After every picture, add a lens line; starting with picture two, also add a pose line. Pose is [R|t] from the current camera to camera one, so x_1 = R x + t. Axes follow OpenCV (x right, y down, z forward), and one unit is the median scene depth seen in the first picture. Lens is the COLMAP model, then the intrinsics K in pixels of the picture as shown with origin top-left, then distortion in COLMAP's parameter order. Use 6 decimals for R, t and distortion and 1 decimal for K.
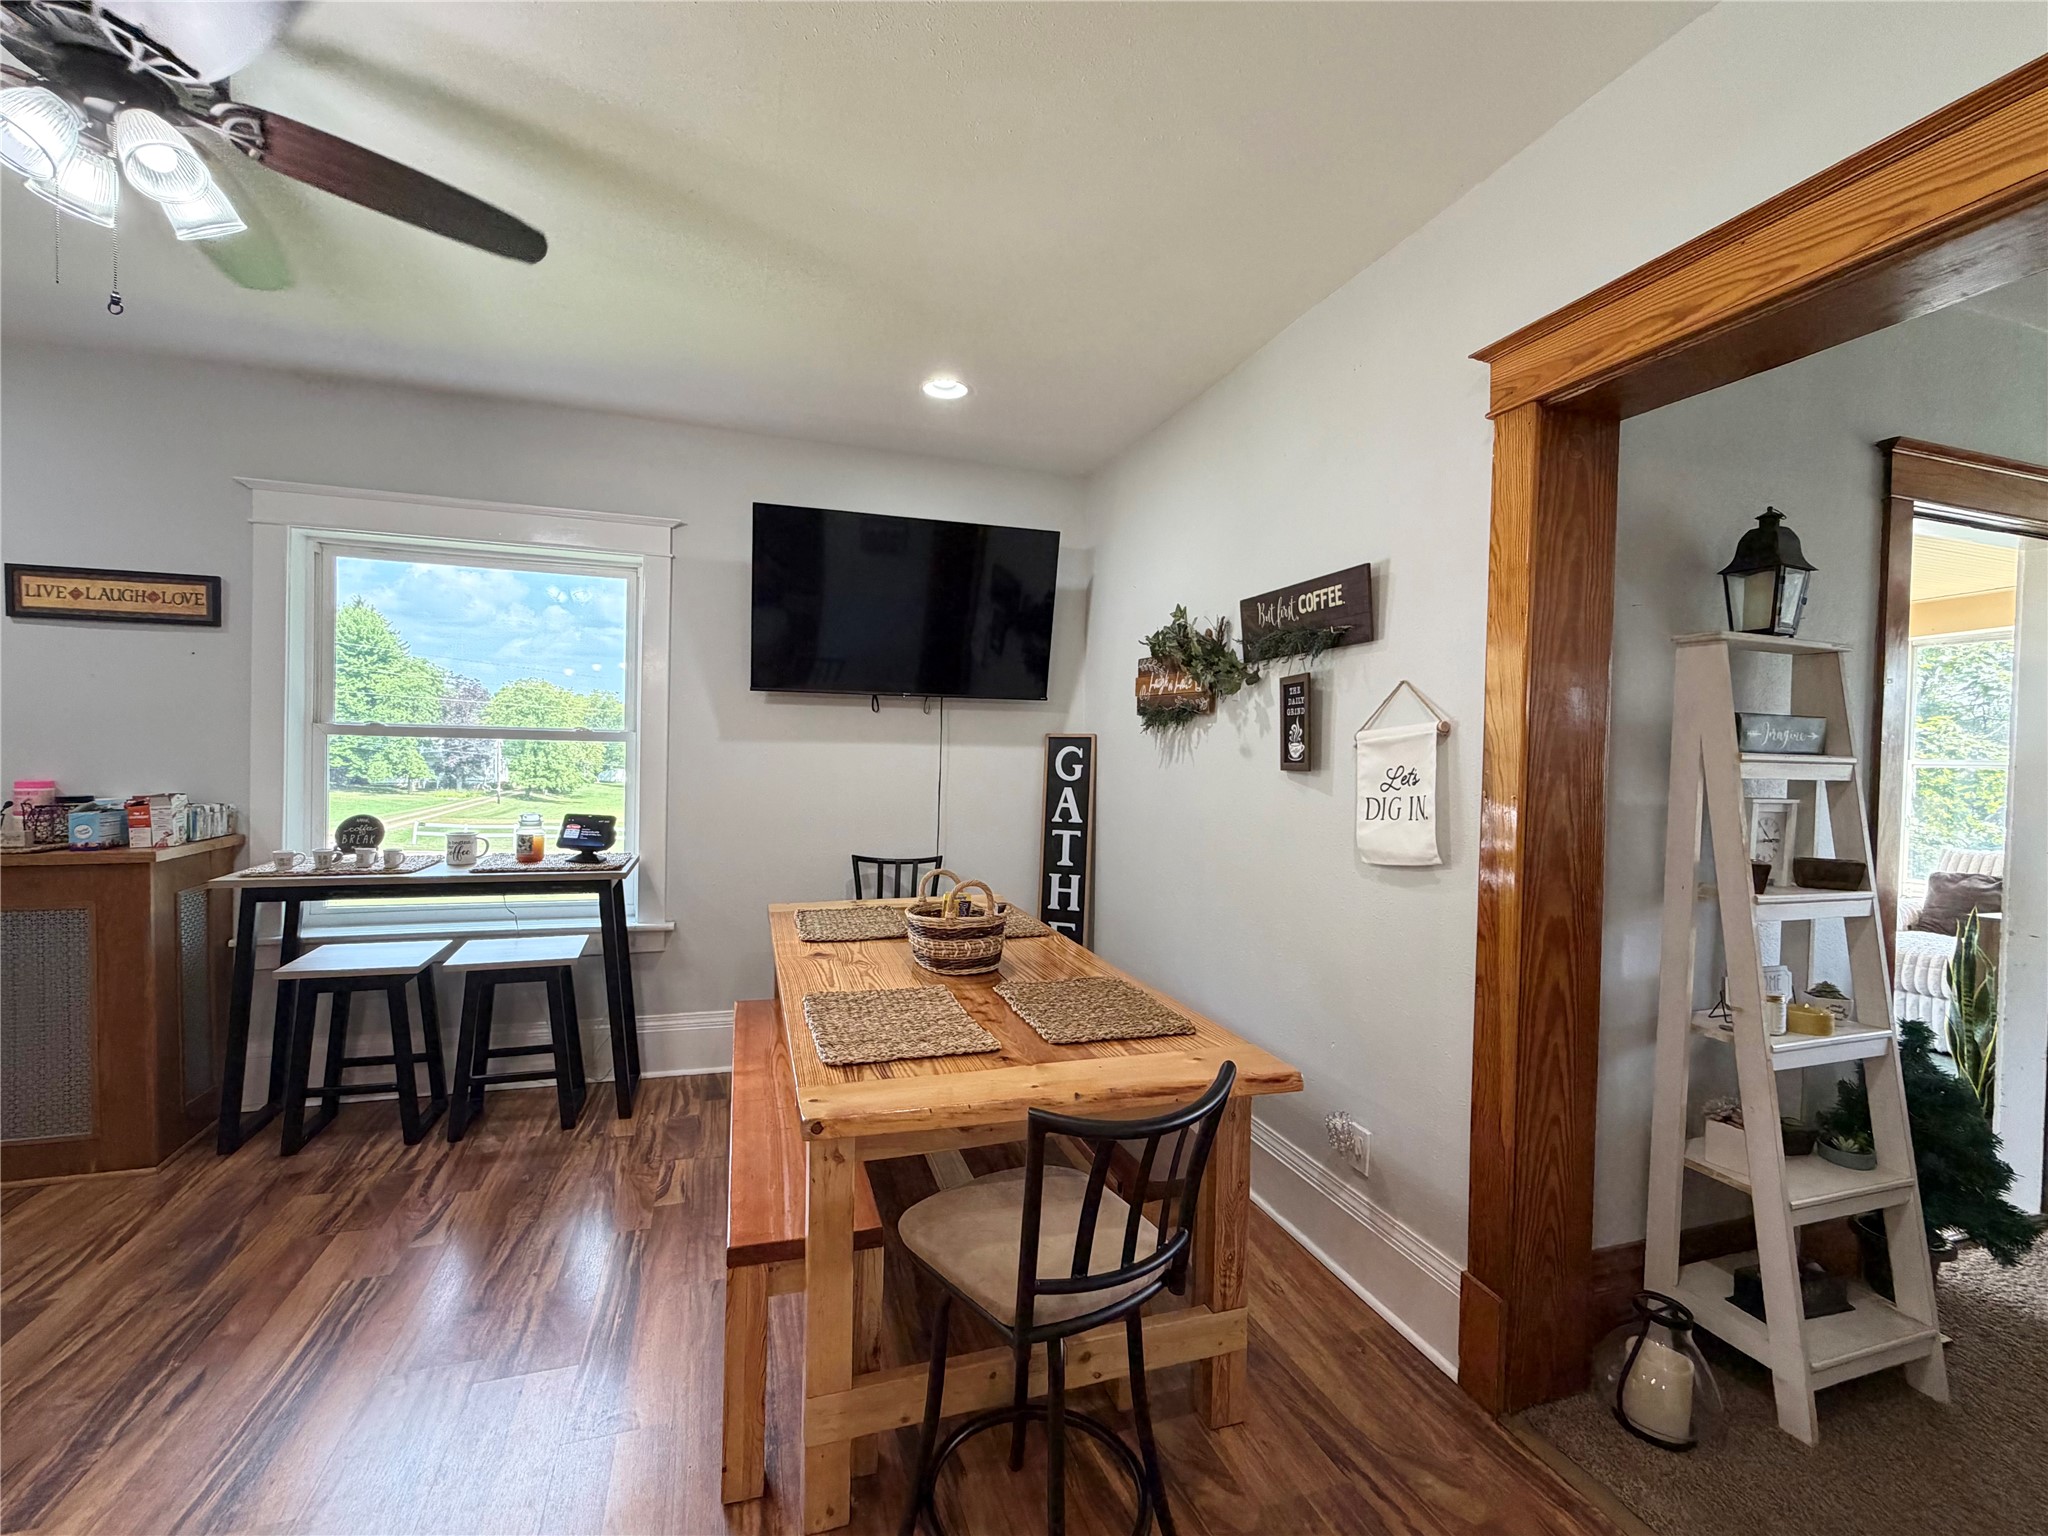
lens RADIAL K [[884.5, 0, 1018.8], [0, 884.5, 770.2], [0, 0, 1]] dist [-0.000463, 0.000689]
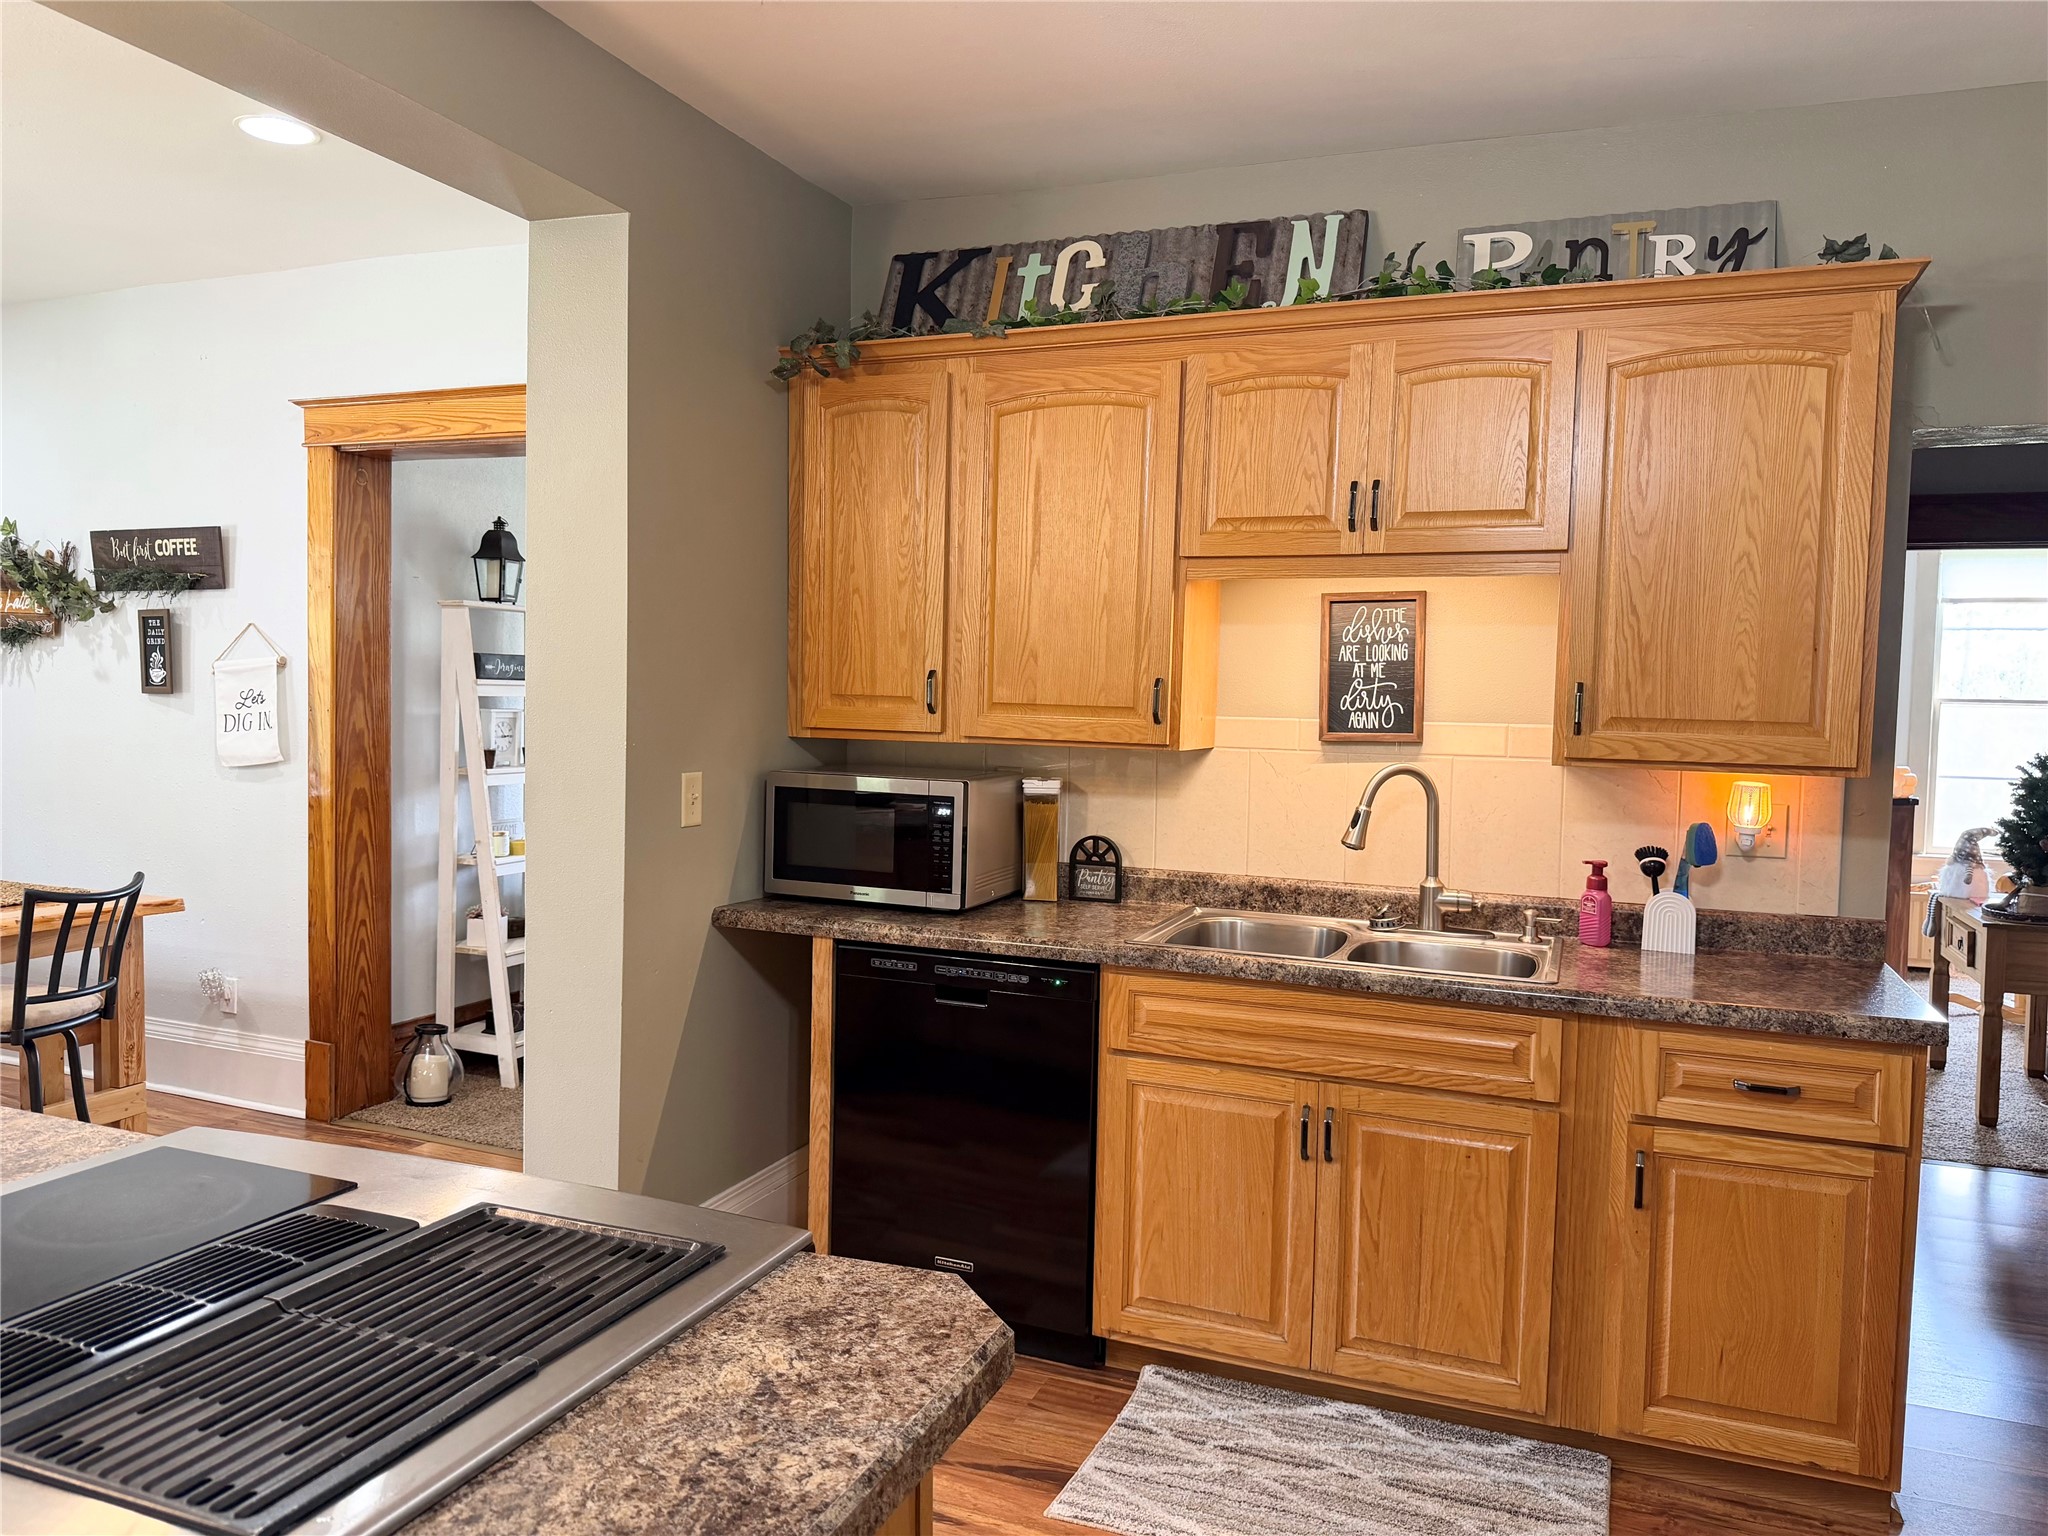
lens RADIAL K [[1454.3, 0, 992.0], [0, 1454.3, 769.6], [0, 0, 1]] dist [0.033139, -0.031578]
pose [[0.656676, -0.047076, 0.752702, -0.350214], [0.006704, 0.998375, 0.056592, -0.000687], [-0.754143, -0.032117, 0.655925, -0.906175]]
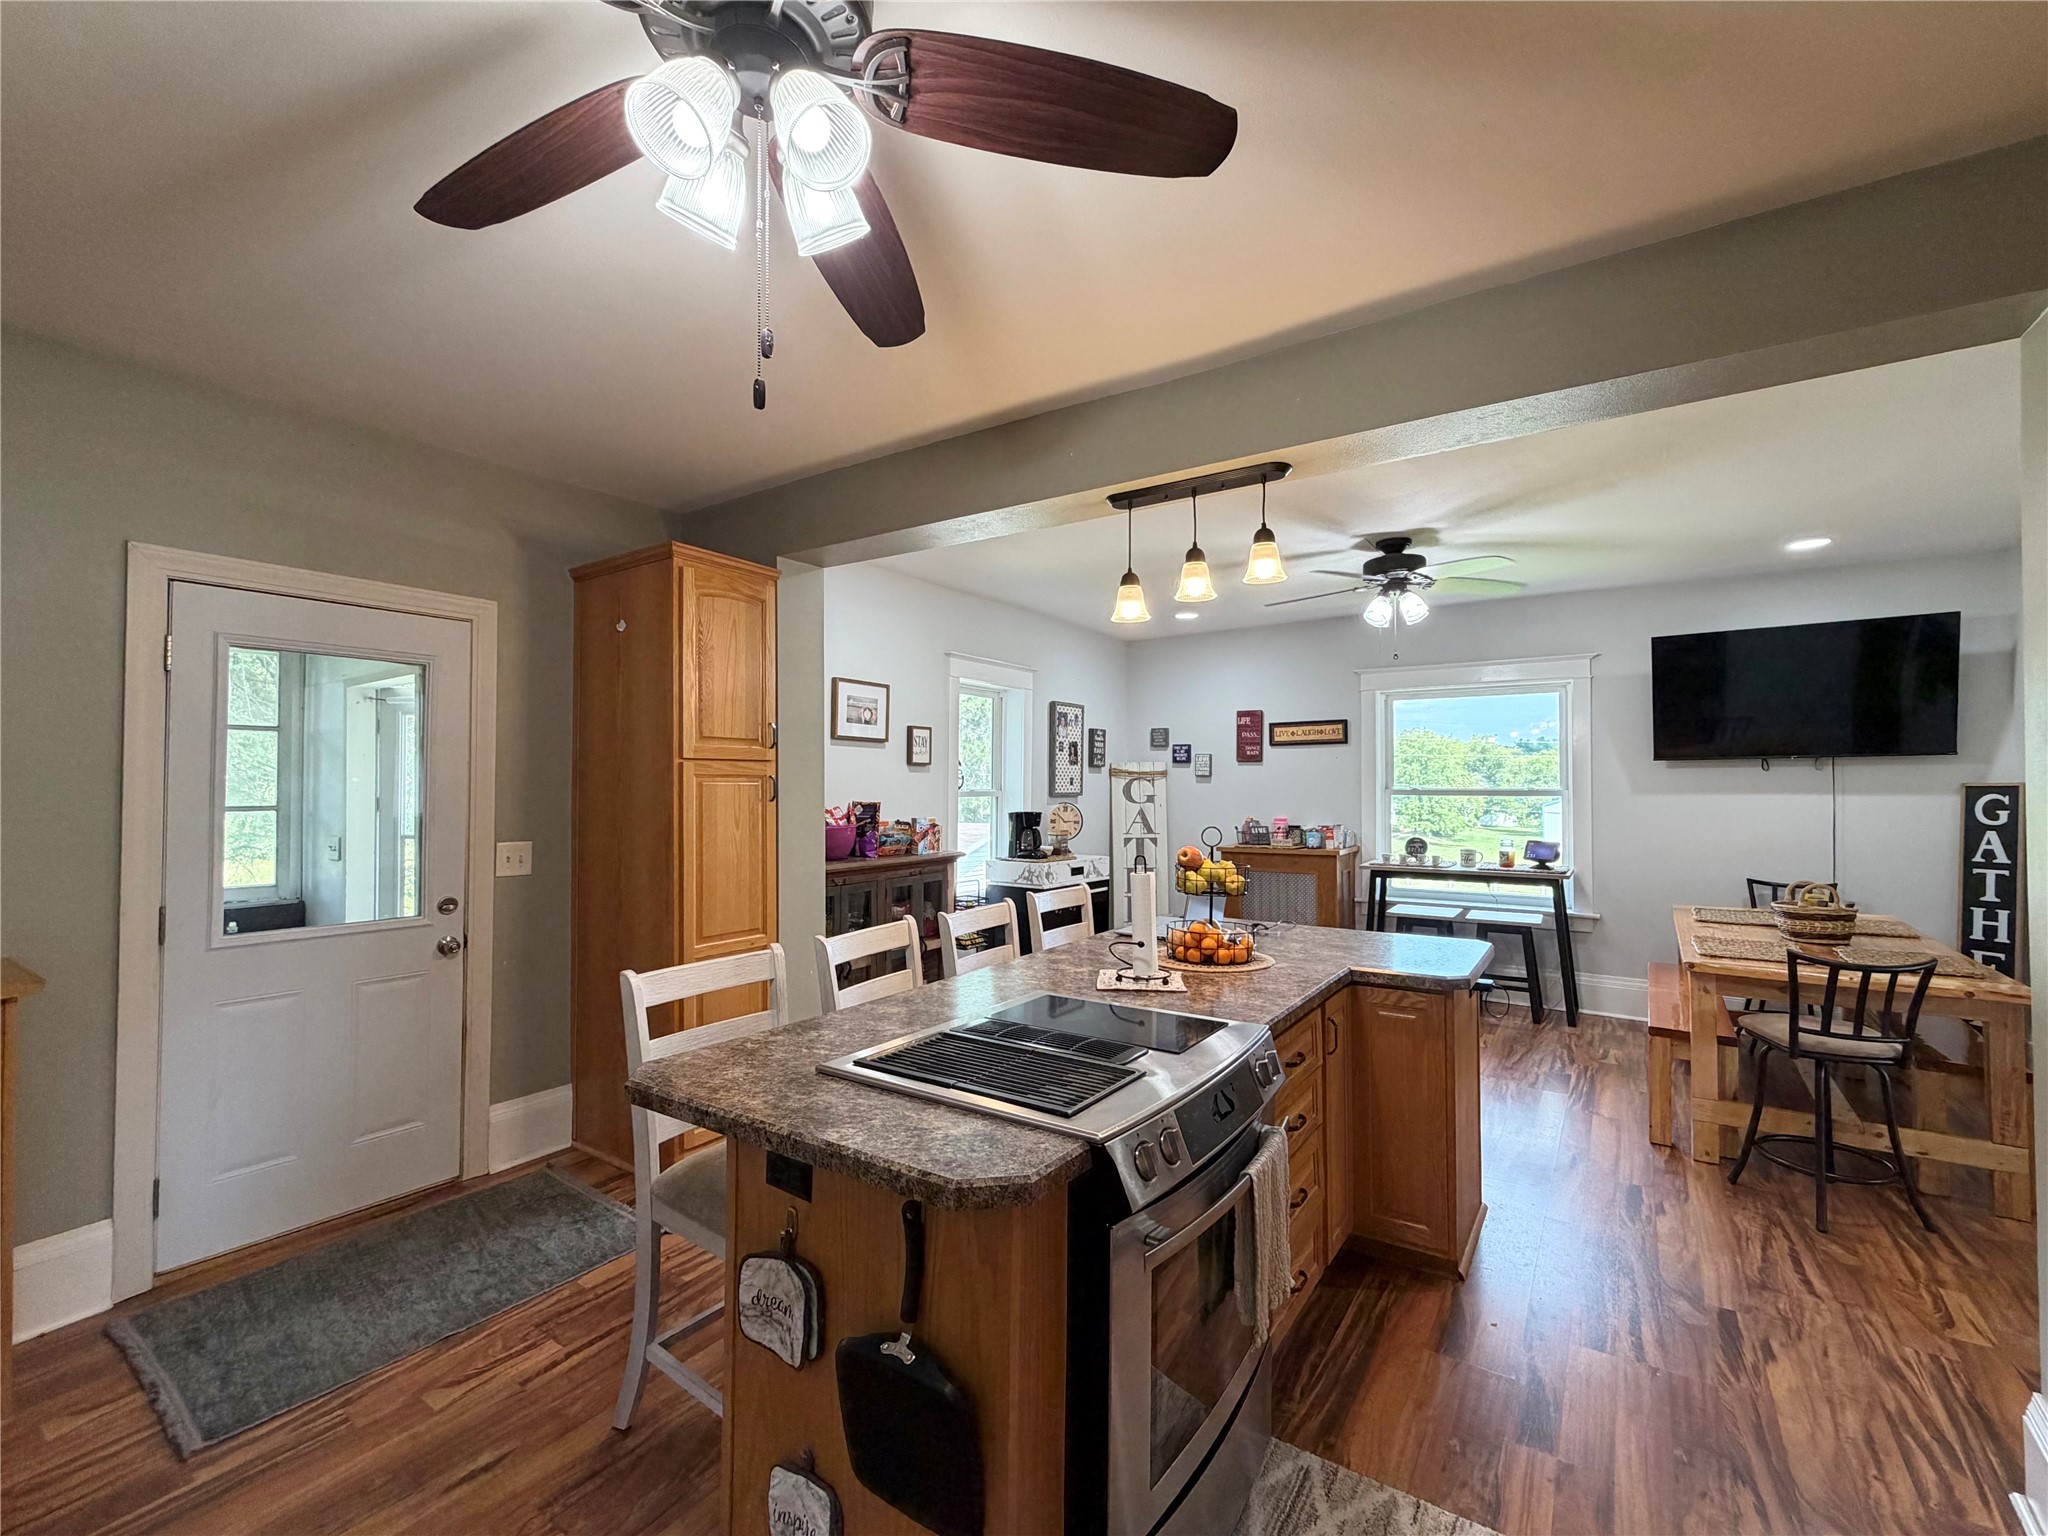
lens RADIAL K [[884.5, 0, 1023.0], [0, 884.5, 768.8], [0, 0, 1]] dist [-0.000463, 0.000689]
pose [[0.607823, -0.037740, -0.793175, 0.274426], [-0.003741, 0.998723, -0.050387, 0.002639], [0.794064, 0.033594, 0.606906, -0.883888]]
